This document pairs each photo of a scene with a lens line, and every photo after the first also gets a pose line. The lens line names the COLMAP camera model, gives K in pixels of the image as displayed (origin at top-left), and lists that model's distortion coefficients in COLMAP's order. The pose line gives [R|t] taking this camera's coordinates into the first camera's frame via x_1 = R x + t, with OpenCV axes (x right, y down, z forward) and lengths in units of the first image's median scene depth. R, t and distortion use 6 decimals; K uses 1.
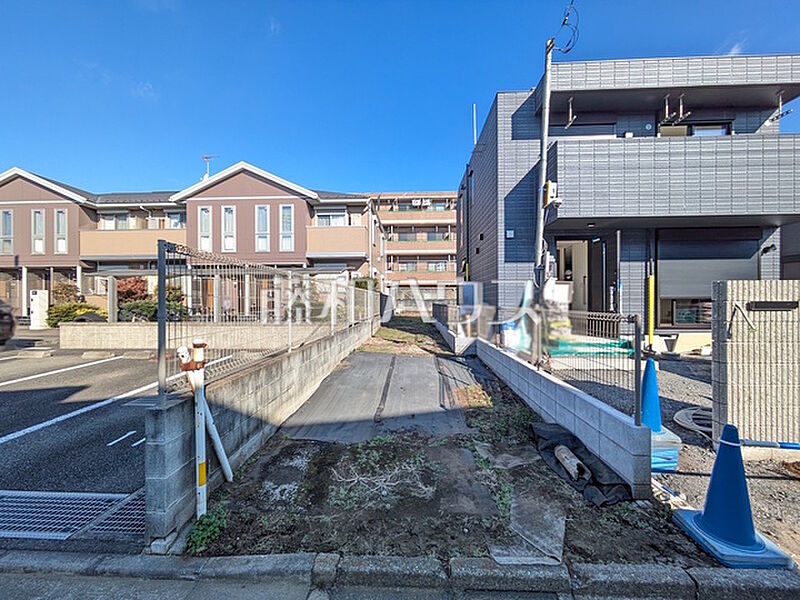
lens RADIAL K [[316.7, 0, 398.7], [0, 316.7, 301.0], [0, 0, 1]] dist [0.000821, 0.000280]
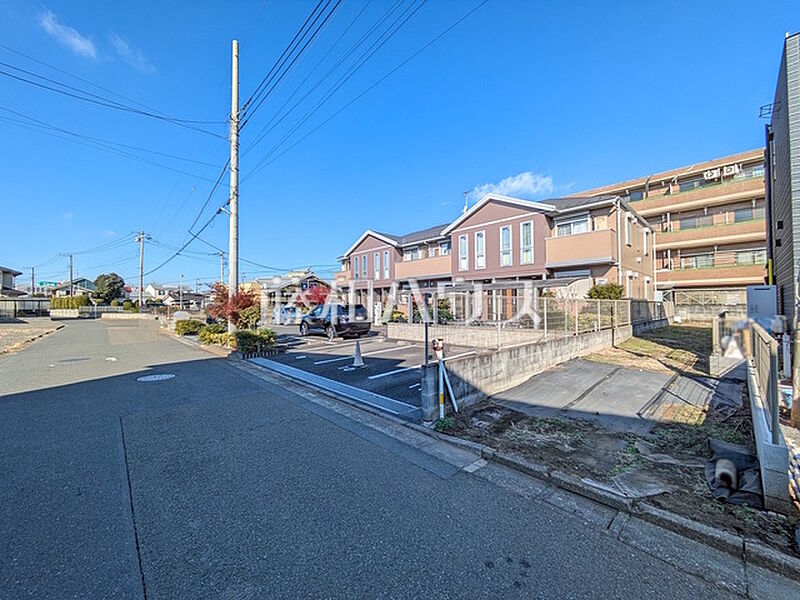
lens RADIAL K [[316.7, 0, 398.7], [0, 316.7, 301.0], [0, 0, 1]] dist [0.000821, 0.000280]
pose [[0.717030, -0.014705, -0.696887, 0.105566], [0.005904, 0.999870, -0.015024, -0.014449], [0.697017, 0.006658, 0.717023, -0.117035]]
